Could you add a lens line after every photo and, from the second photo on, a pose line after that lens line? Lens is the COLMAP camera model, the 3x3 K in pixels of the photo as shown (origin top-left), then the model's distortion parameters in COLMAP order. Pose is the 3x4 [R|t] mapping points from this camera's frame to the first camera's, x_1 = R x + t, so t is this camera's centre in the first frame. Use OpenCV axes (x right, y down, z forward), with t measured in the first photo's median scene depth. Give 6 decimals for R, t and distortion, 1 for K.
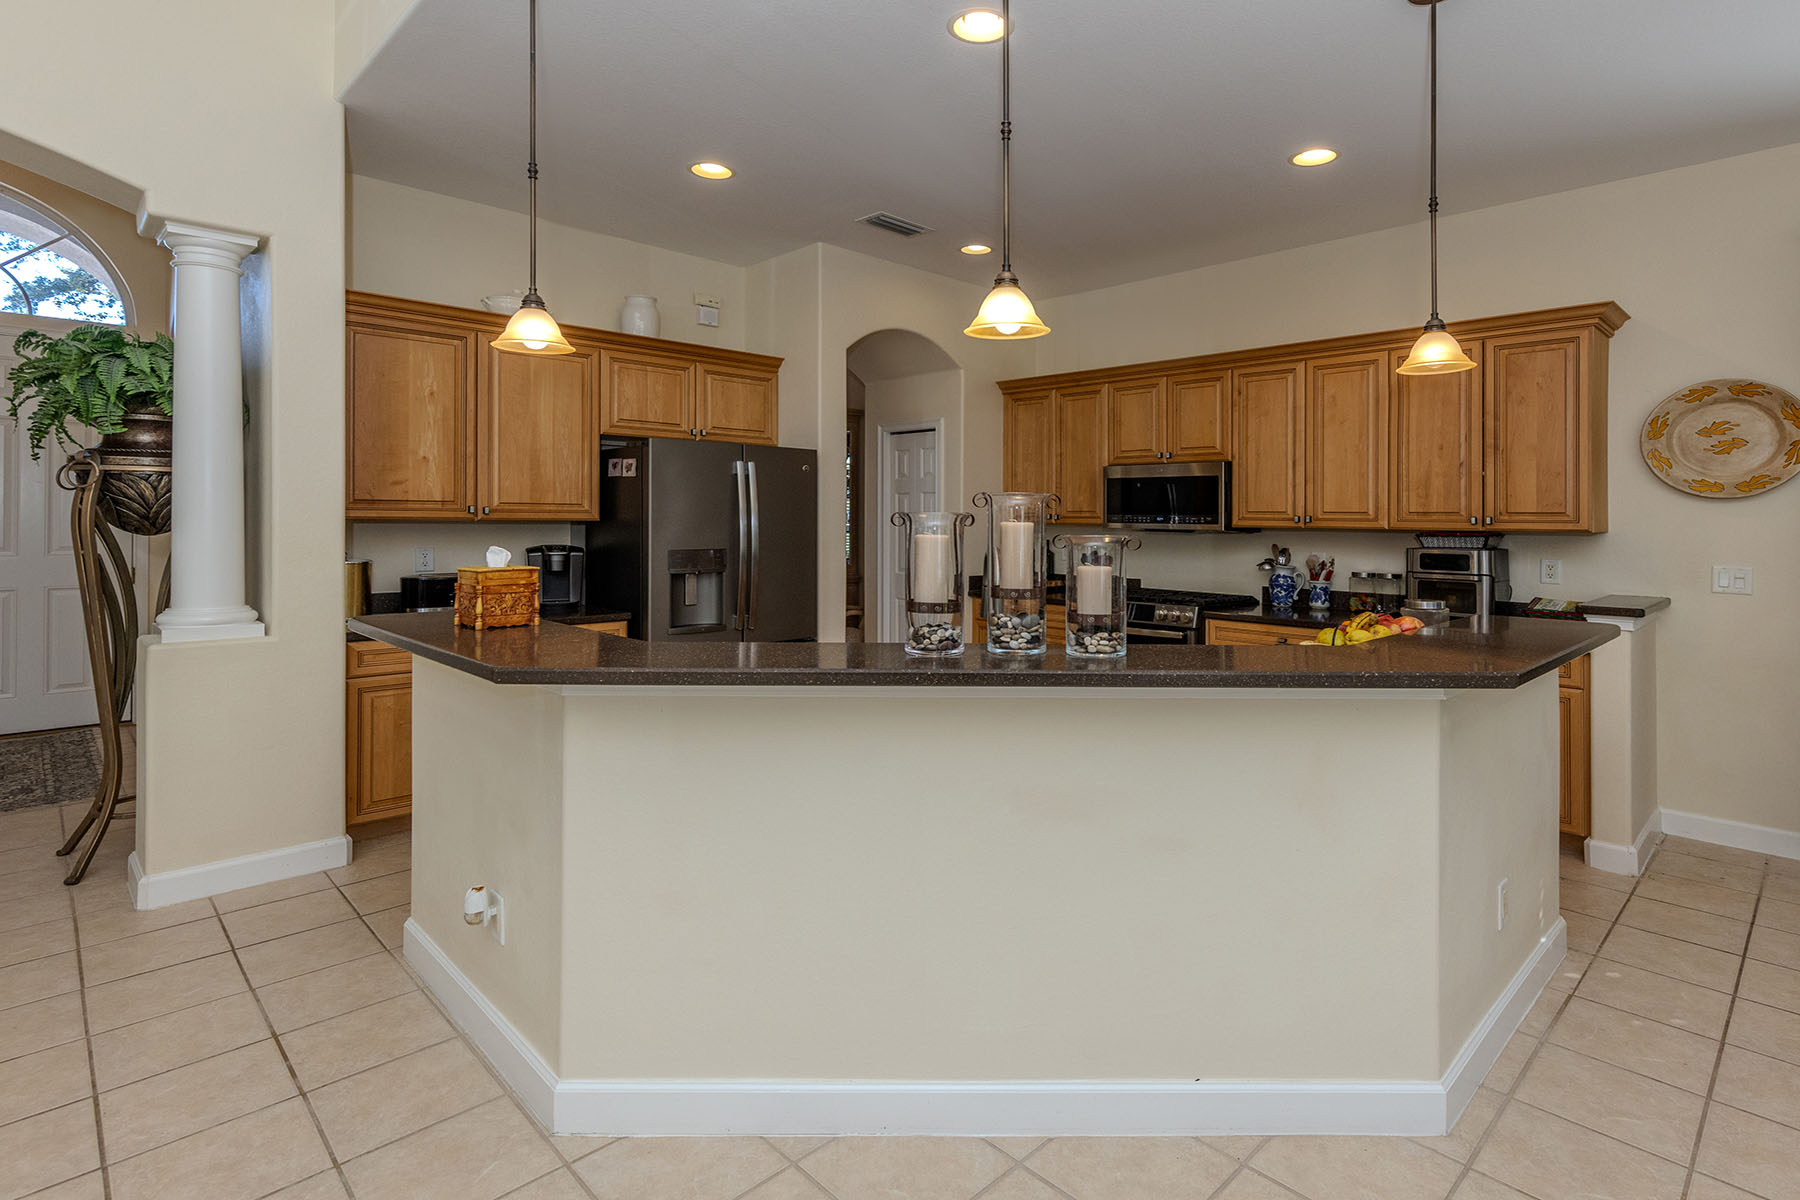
lens RADIAL K [[908.4, 0, 961.5], [0, 908.4, 523.7], [0, 0, 1]] dist [0.002675, -0.000343]
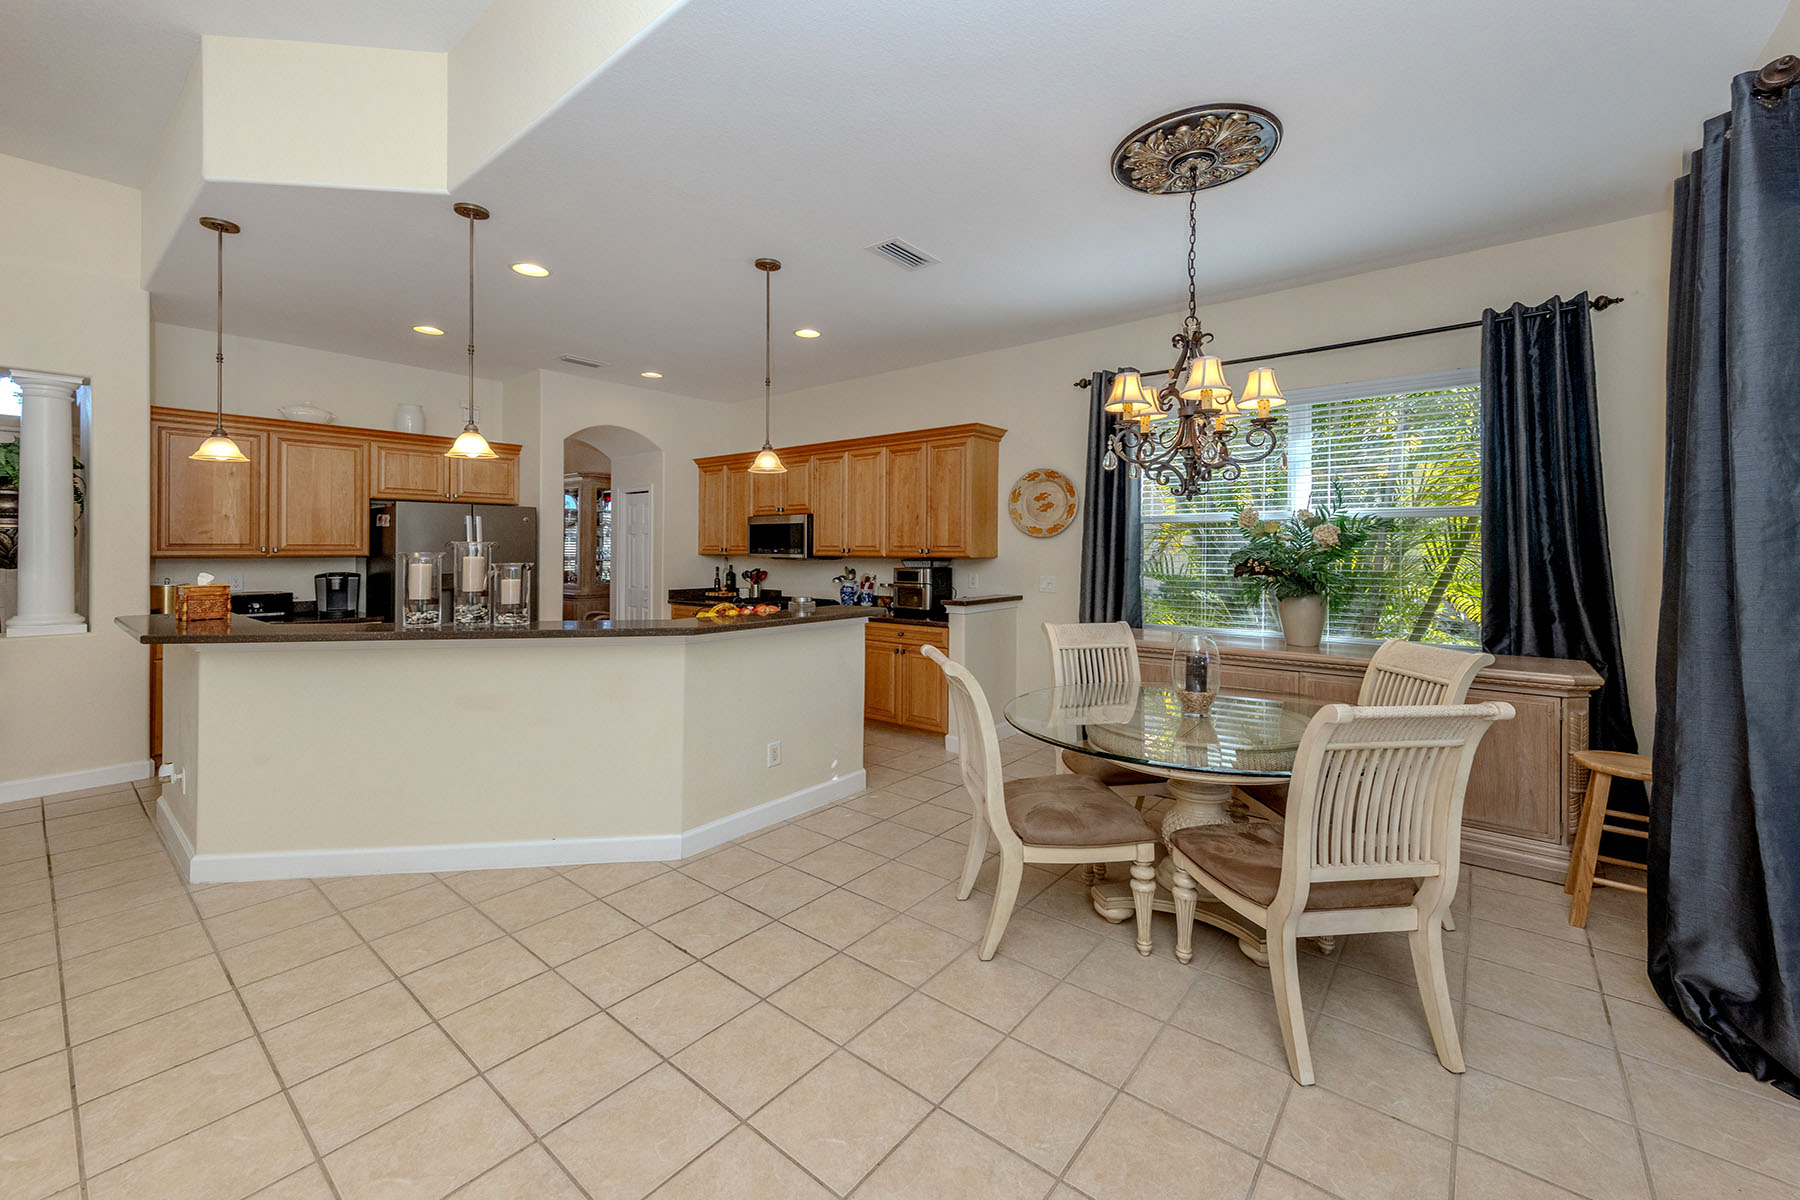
lens RADIAL K [[718.1, 0, 911.5], [0, 718.1, 551.6], [0, 0, 1]] dist [0.013649, -0.000136]
pose [[0.995881, -0.008503, 0.090270, 0.422041], [0.008494, 0.999964, 0.000479, -0.003164], [-0.090271, 0.000289, 0.995917, -0.299206]]
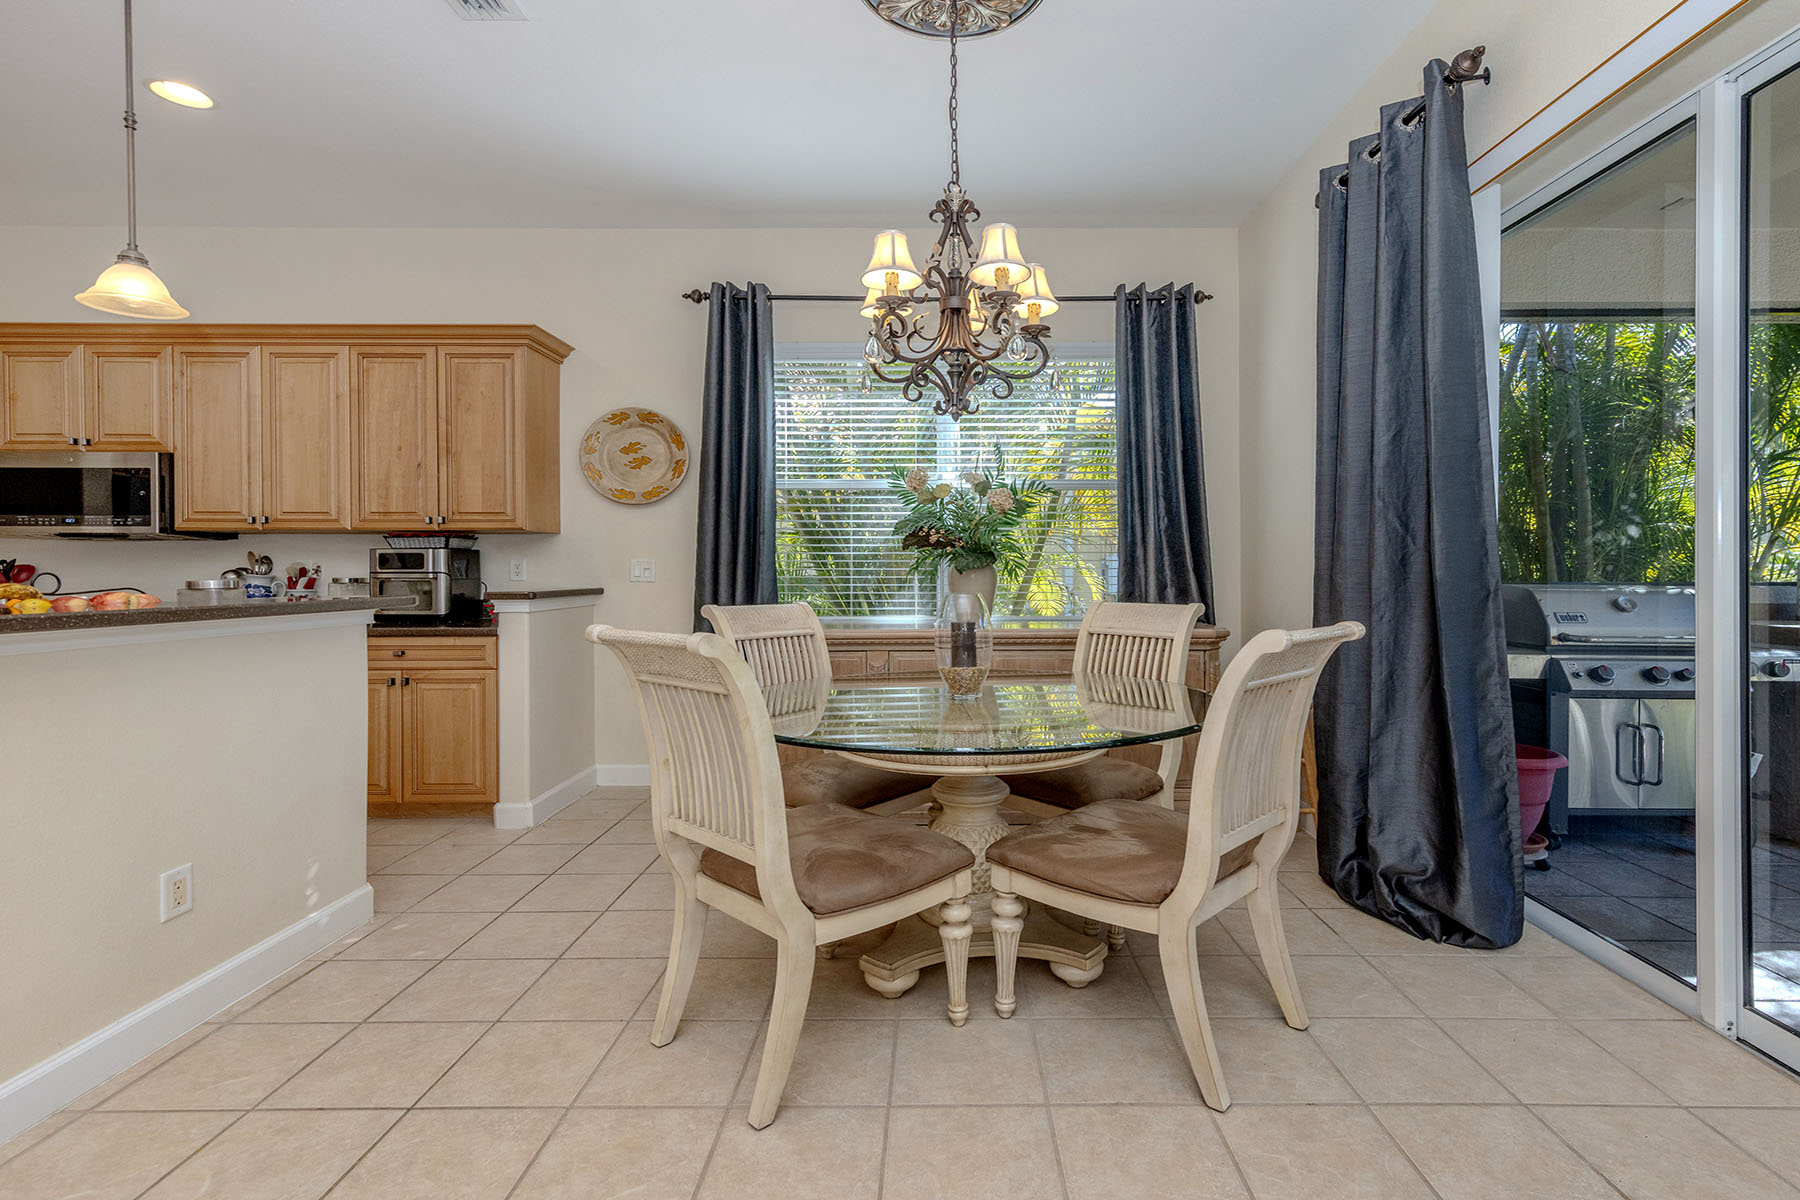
lens RADIAL K [[823.9, 0, 940.9], [0, 823.9, 581.3], [0, 0, 1]] dist [0.008452, -0.000378]
pose [[0.717005, -0.020519, 0.696766, 0.320763], [0.010235, 0.999769, 0.018909, 0.053240], [-0.696993, -0.006426, 0.717049, -0.078218]]
